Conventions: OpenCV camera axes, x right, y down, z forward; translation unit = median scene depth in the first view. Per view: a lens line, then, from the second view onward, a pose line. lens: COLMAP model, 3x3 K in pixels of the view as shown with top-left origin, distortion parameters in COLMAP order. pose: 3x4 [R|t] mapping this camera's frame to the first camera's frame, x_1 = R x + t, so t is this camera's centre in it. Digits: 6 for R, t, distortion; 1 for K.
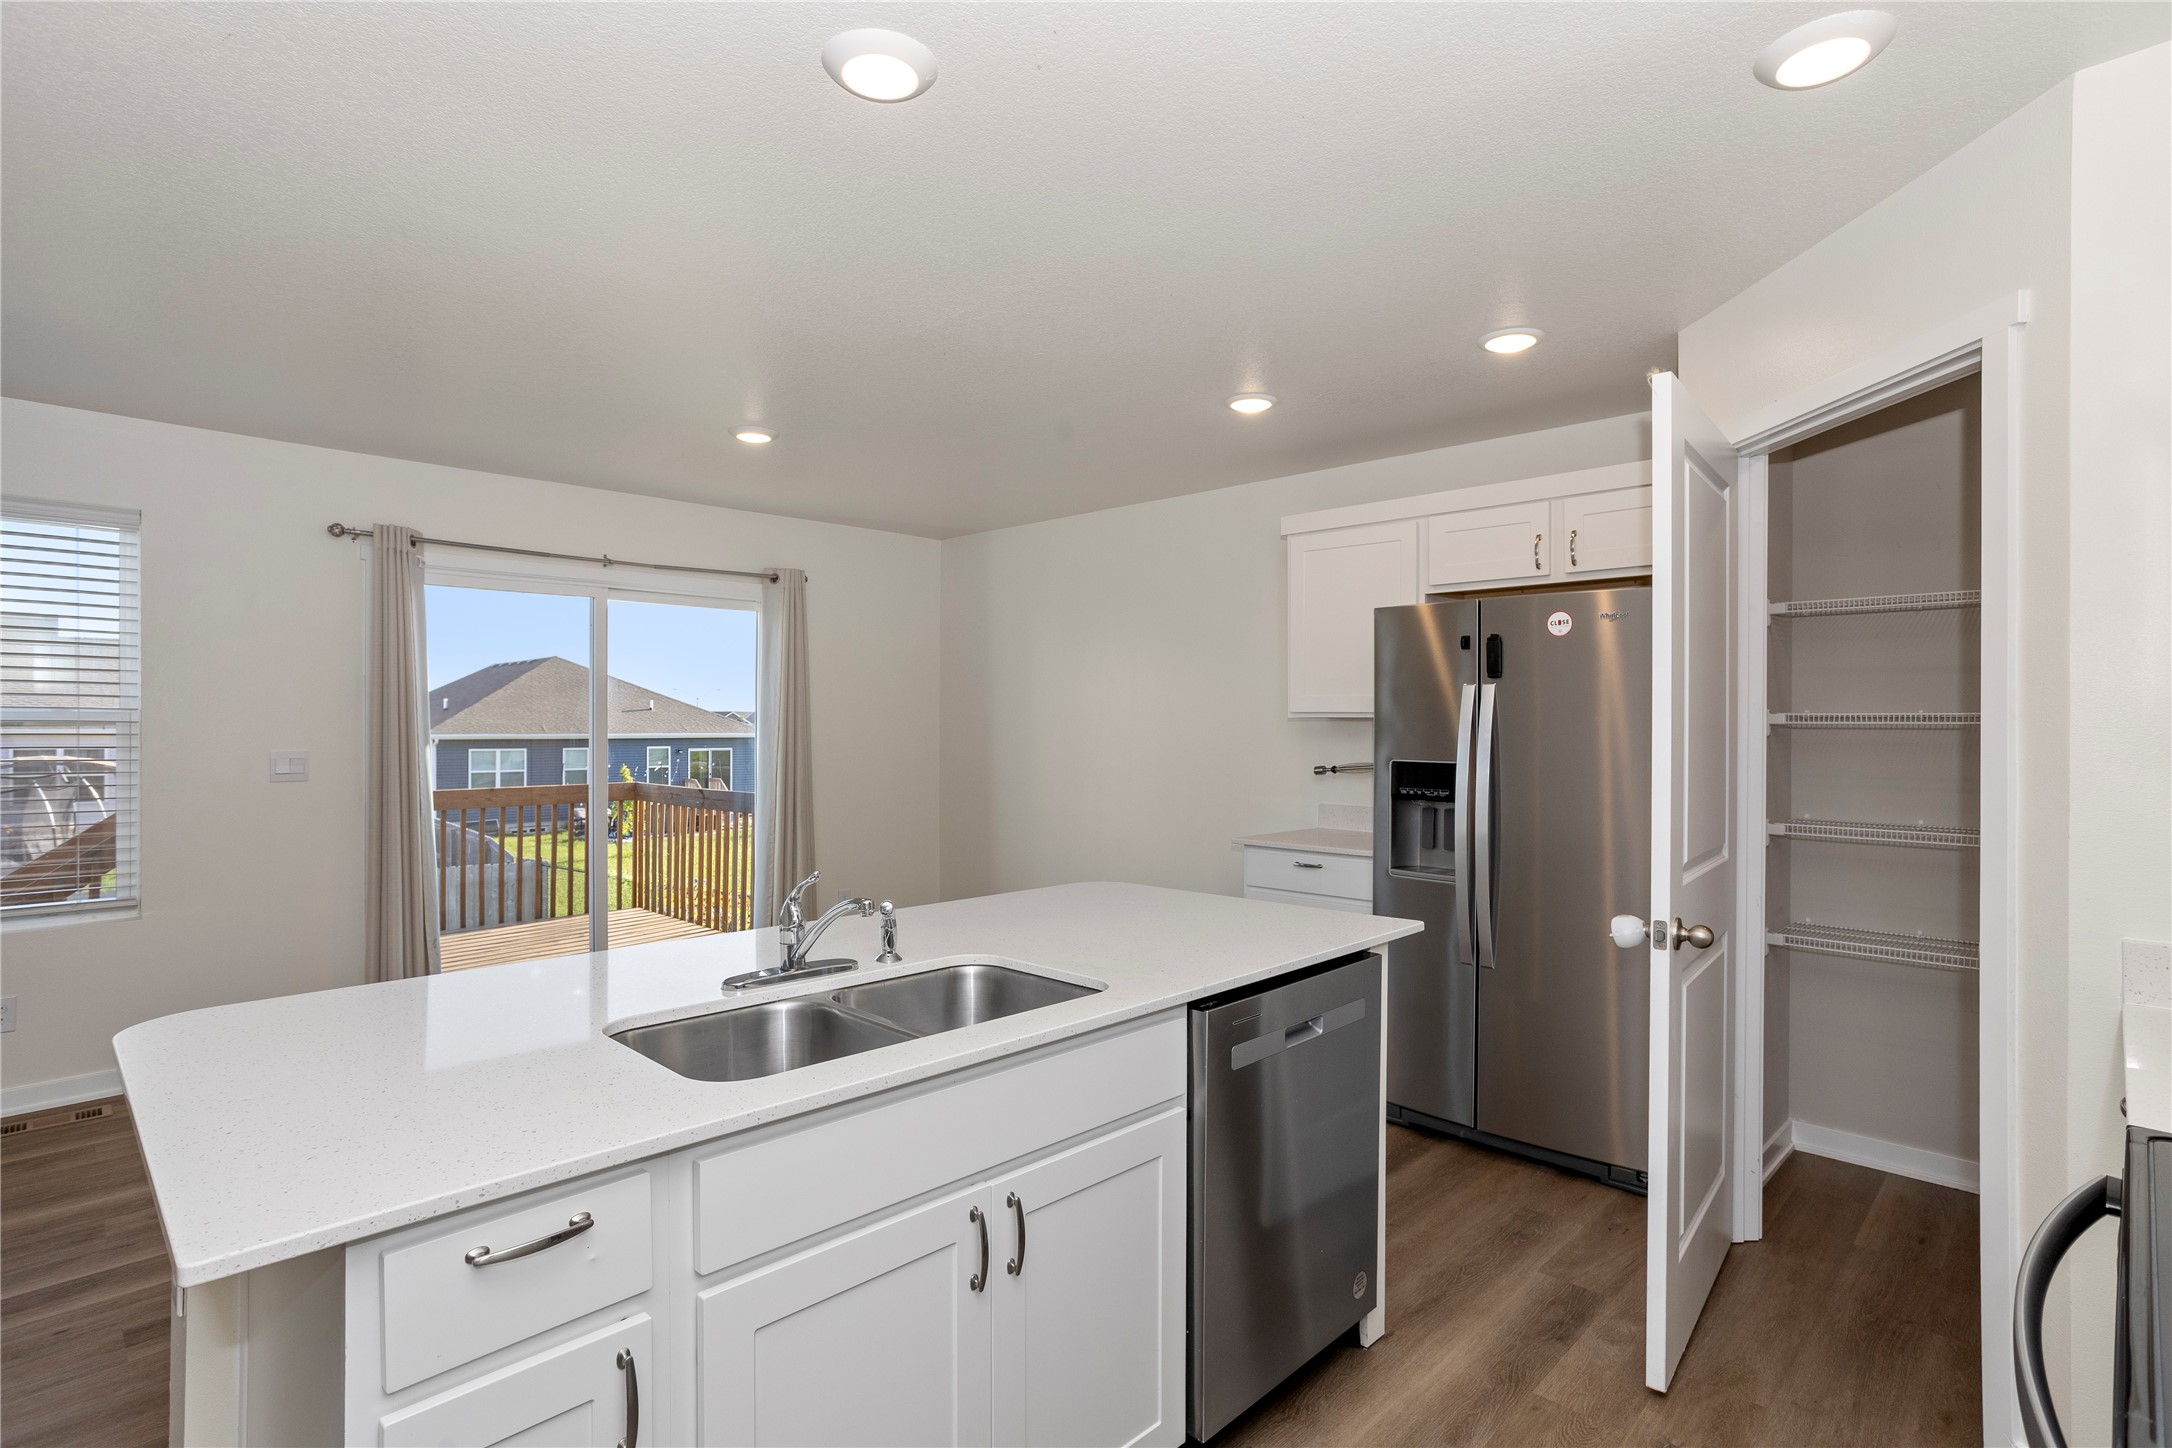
lens RADIAL K [[1080.4, 0, 1086.0], [0, 1080.4, 724.0], [0, 0, 1]] dist [0.000156, 0.000574]
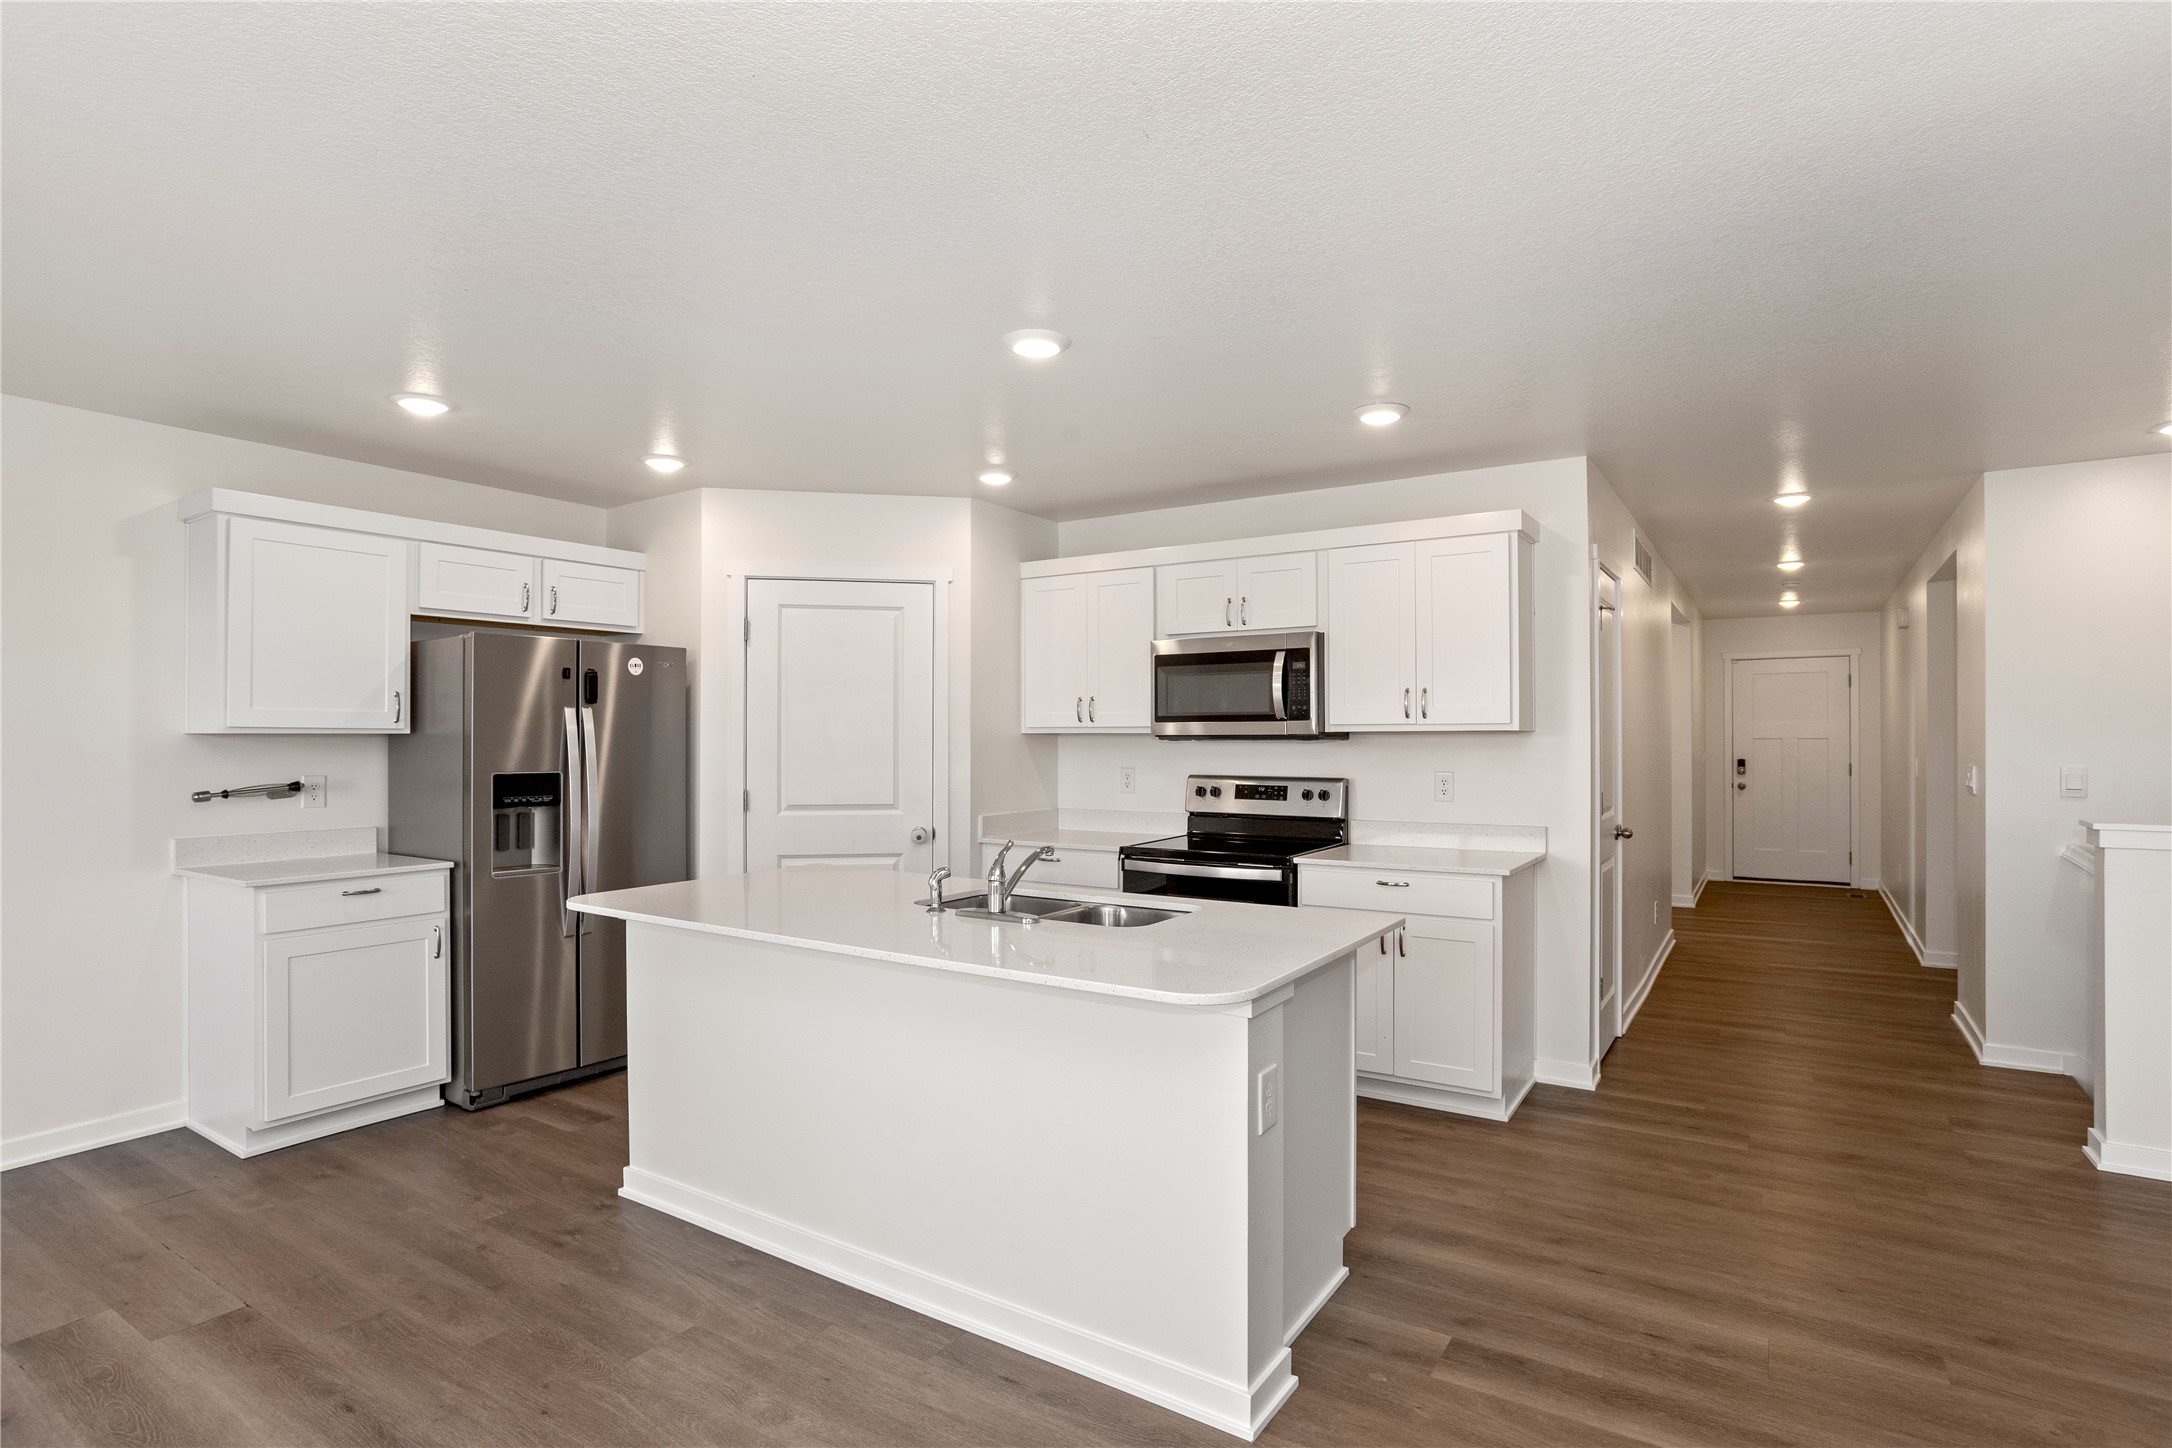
lens RADIAL K [[1083.7, 0, 1094.7], [0, 1083.7, 730.2], [0, 0, 1]] dist [-0.056141, 0.029900]
pose [[-0.202842, 0.004602, 0.979201, -0.869427], [0.000521, 0.999989, -0.004592, -0.004539], [-0.979211, -0.000421, -0.202842, 0.607175]]
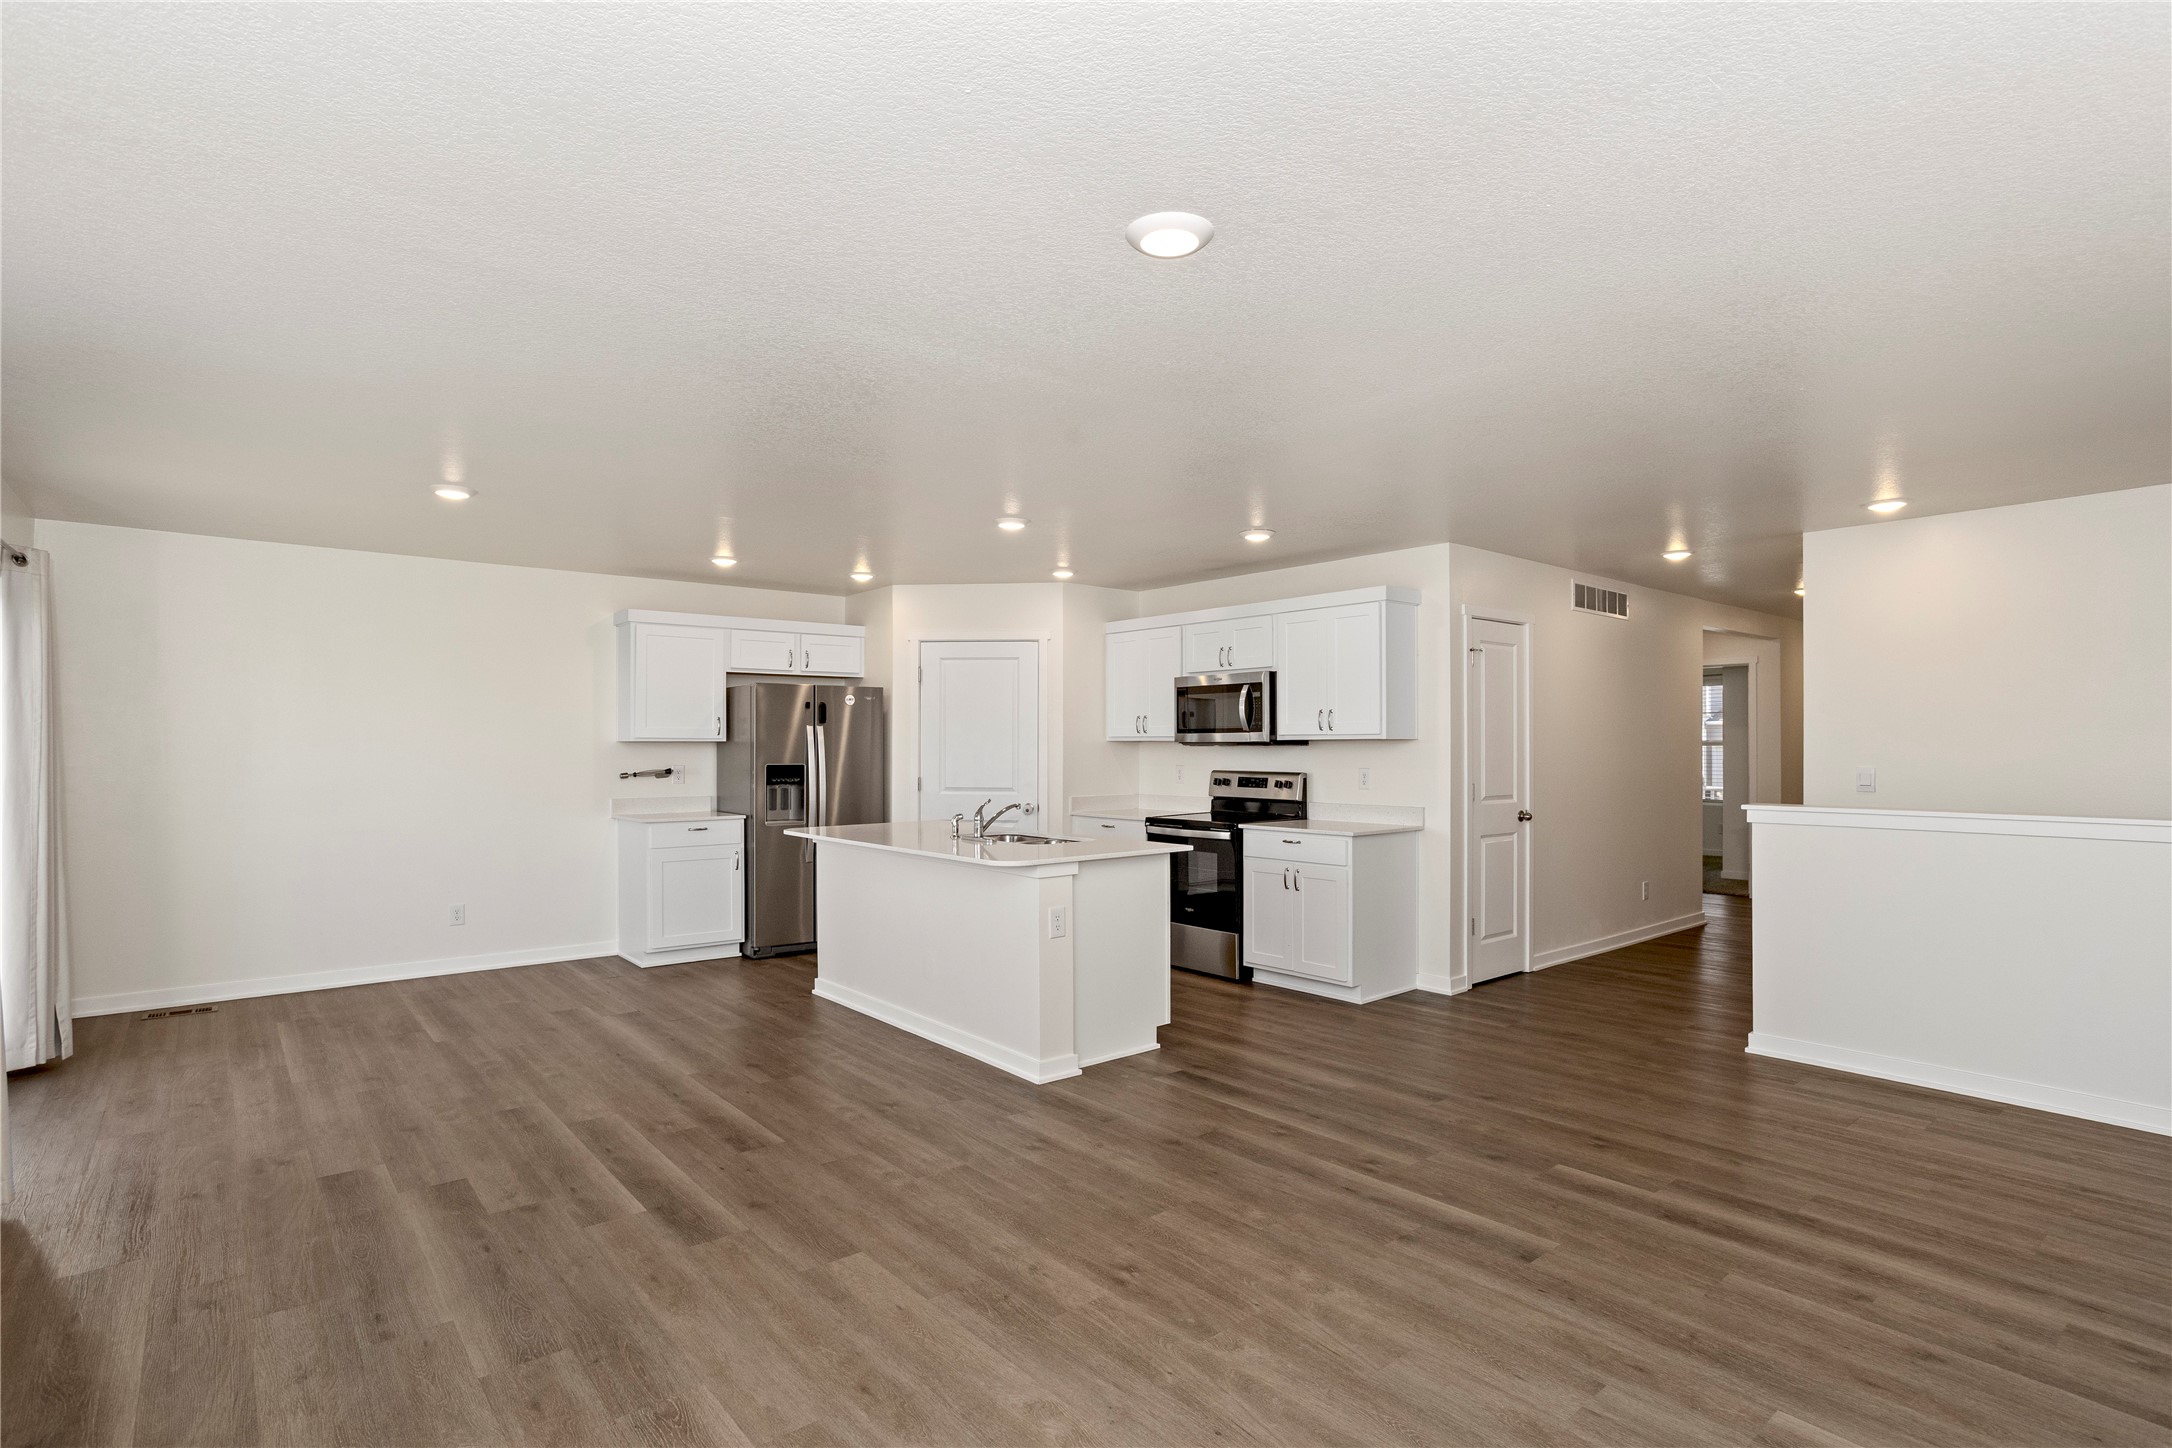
lens RADIAL K [[1078.4, 0, 1099.8], [0, 1078.4, 742.0], [0, 0, 1]] dist [-0.057564, 0.035992]
pose [[0.090435, 0.000343, 0.995902, -1.481162], [0.000740, 1.000000, -0.000411, -0.004108], [-0.995902, 0.000774, 0.090434, 0.246408]]
